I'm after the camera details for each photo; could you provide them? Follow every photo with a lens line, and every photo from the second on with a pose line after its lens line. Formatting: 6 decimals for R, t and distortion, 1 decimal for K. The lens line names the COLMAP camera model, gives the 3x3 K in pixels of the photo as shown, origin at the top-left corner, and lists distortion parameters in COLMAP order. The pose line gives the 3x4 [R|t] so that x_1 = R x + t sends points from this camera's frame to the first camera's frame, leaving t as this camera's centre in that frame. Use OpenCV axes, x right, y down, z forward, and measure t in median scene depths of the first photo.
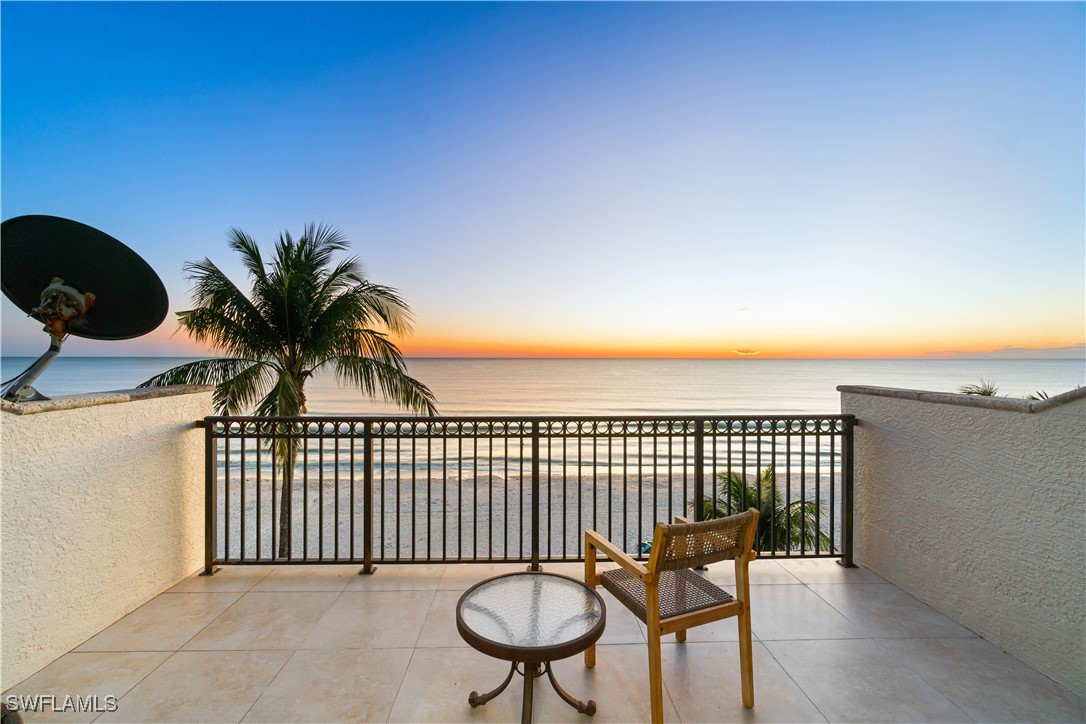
lens RADIAL K [[473.6, 0, 543.0], [0, 473.6, 362.0], [0, 0, 1]] dist [-0.000086, -0.000013]
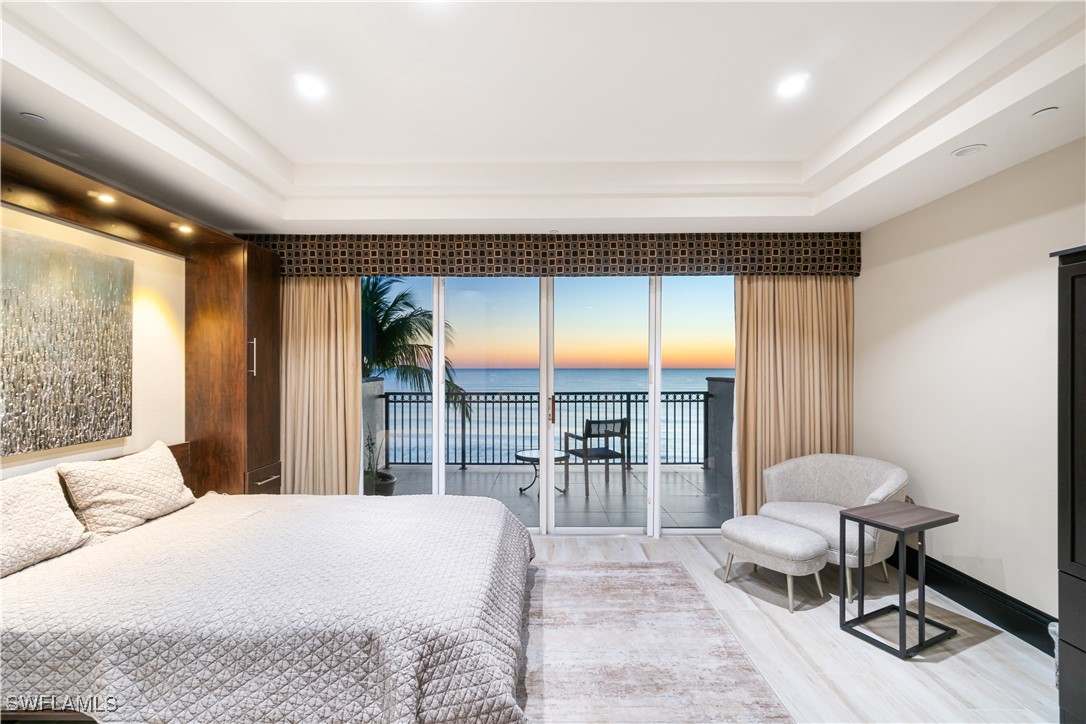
lens RADIAL K [[473.6, 0, 543.0], [0, 473.6, 362.0], [0, 0, 1]] dist [-0.000086, -0.000013]
pose [[0.999026, -0.004929, -0.043848, 0.055233], [0.003850, 0.999688, -0.024663, 0.033788], [0.043956, 0.024470, 0.998734, -0.930867]]
